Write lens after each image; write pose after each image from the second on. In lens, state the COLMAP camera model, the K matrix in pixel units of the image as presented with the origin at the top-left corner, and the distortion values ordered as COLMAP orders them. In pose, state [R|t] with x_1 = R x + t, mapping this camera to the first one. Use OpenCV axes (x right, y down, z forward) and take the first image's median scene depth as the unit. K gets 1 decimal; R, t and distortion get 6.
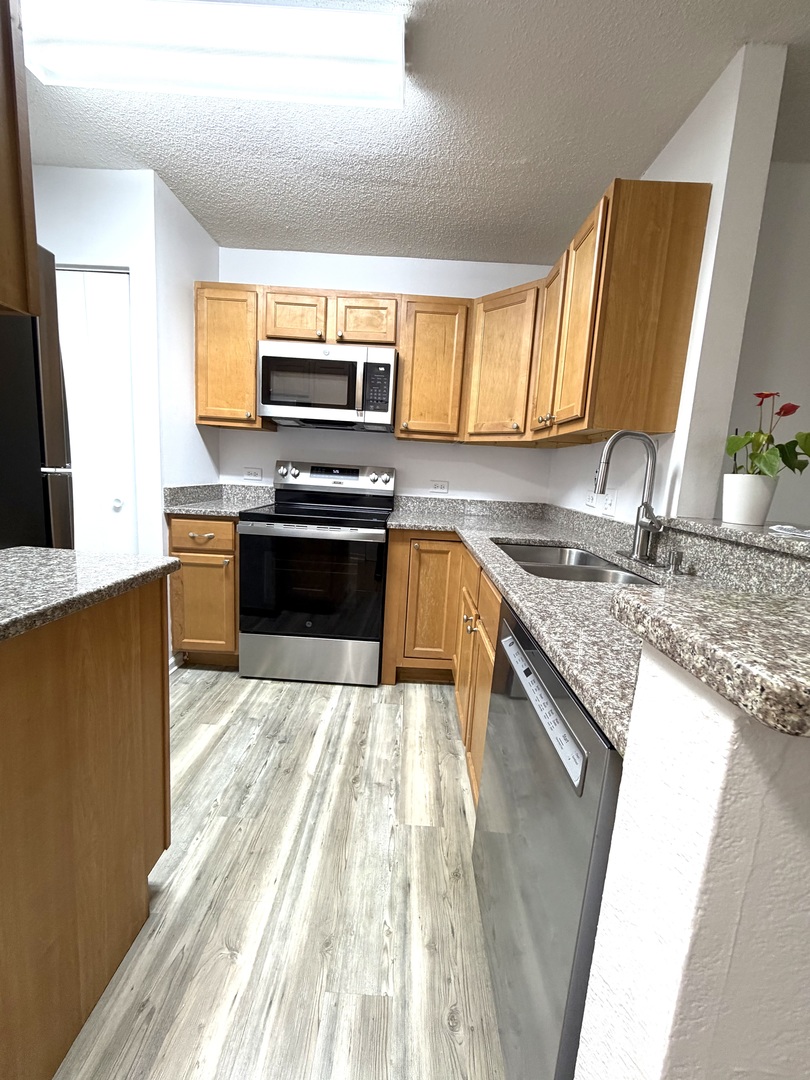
lens RADIAL K [[432.0, 0, 408.4], [0, 432.0, 537.0], [0, 0, 1]] dist [-0.005698, -0.000370]
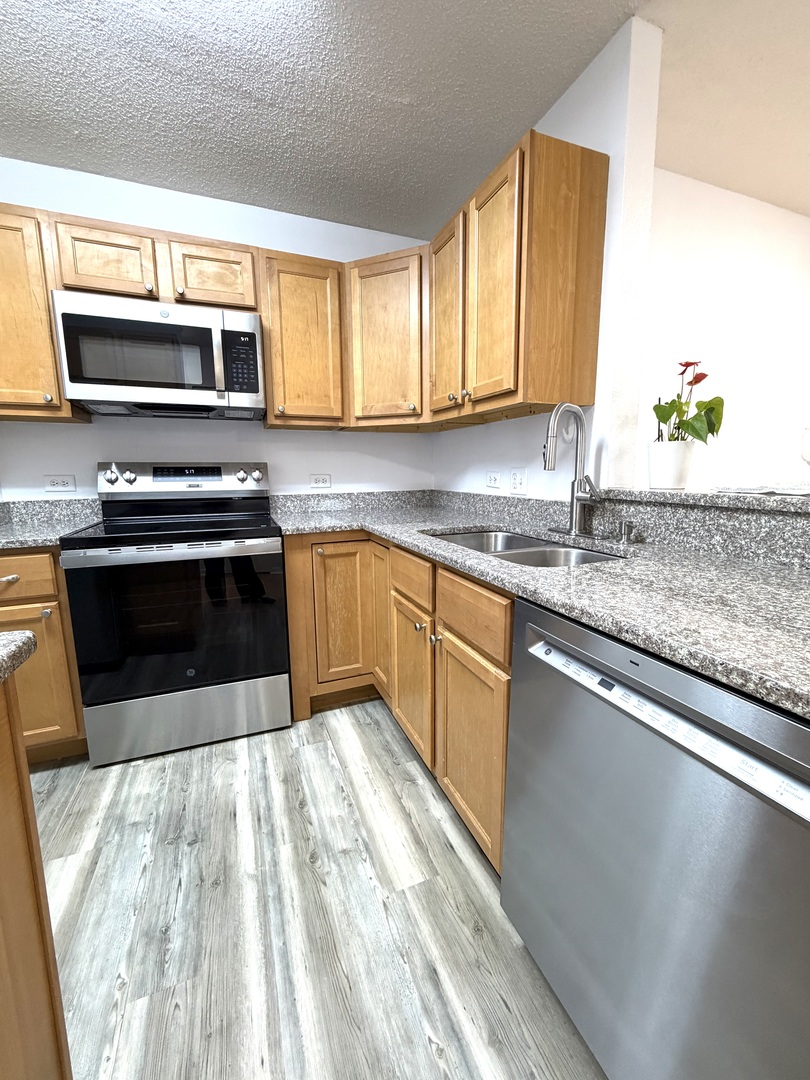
lens RADIAL K [[432.0, 0, 409.2], [0, 432.0, 540.8], [0, 0, 1]] dist [-0.005698, -0.000370]
pose [[0.919071, -0.127799, 0.372794, -0.158776], [0.120817, 0.991780, 0.042138, -0.017501], [-0.375115, 0.006312, 0.926957, 0.179615]]
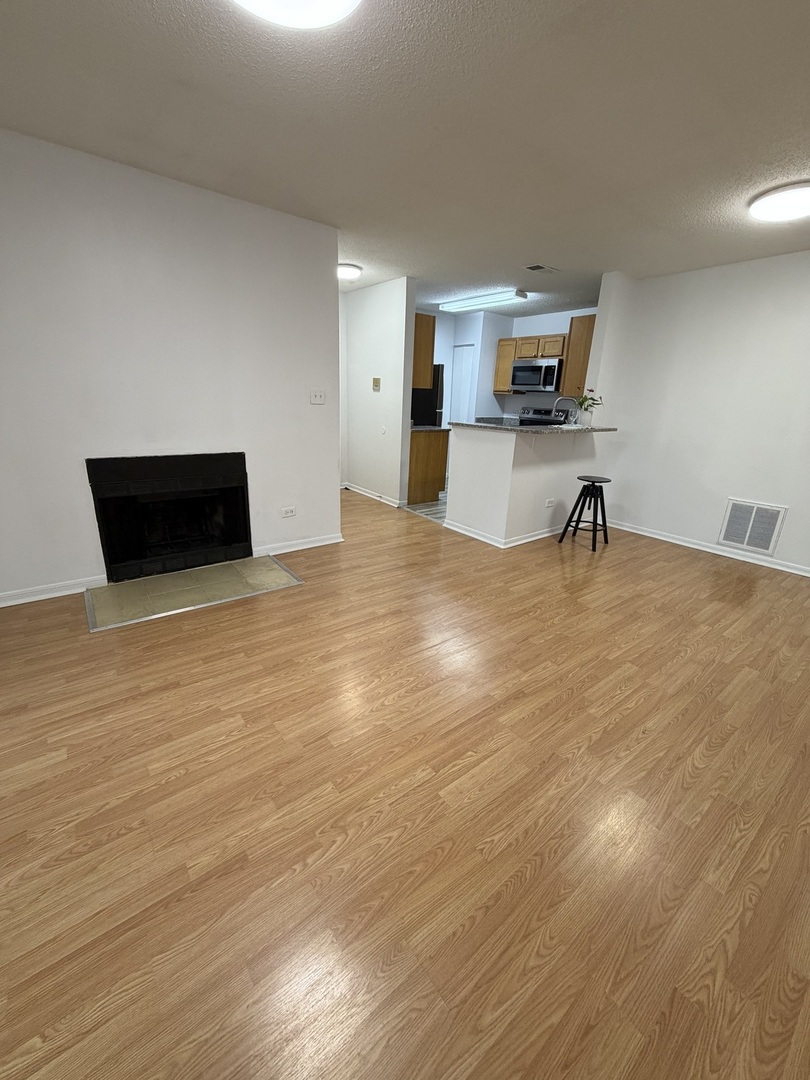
lens RADIAL K [[432.0, 0, 398.5], [0, 432.0, 541.7], [0, 0, 1]] dist [-0.005698, -0.000370]
pose [[0.607520, 0.220552, -0.763071, 1.846322], [-0.119739, 0.975128, 0.186513, 0.271263], [0.785228, -0.021941, 0.618818, -1.504506]]
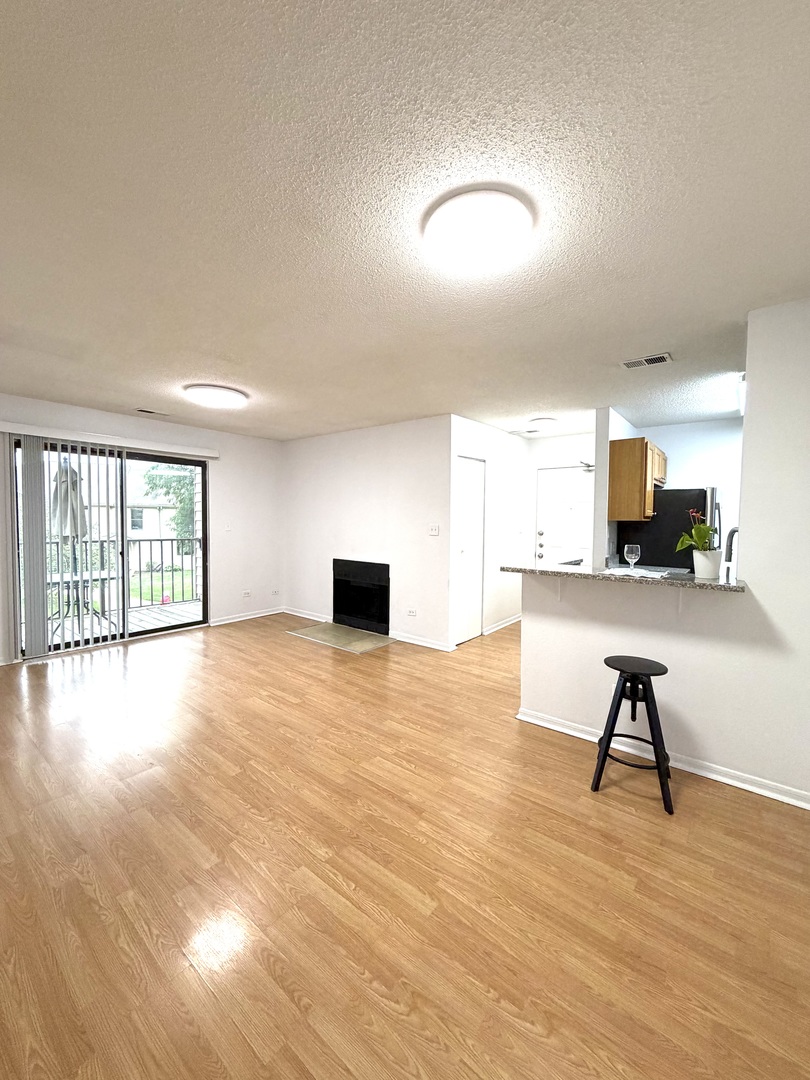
lens RADIAL K [[432.0, 0, 408.4], [0, 432.0, 535.9], [0, 0, 1]] dist [-0.005698, -0.000370]
pose [[-0.628748, -0.035343, -0.776806, 2.083572], [-0.162768, 0.982819, 0.087029, -0.112605], [0.760383, 0.181158, -0.623698, 0.841896]]
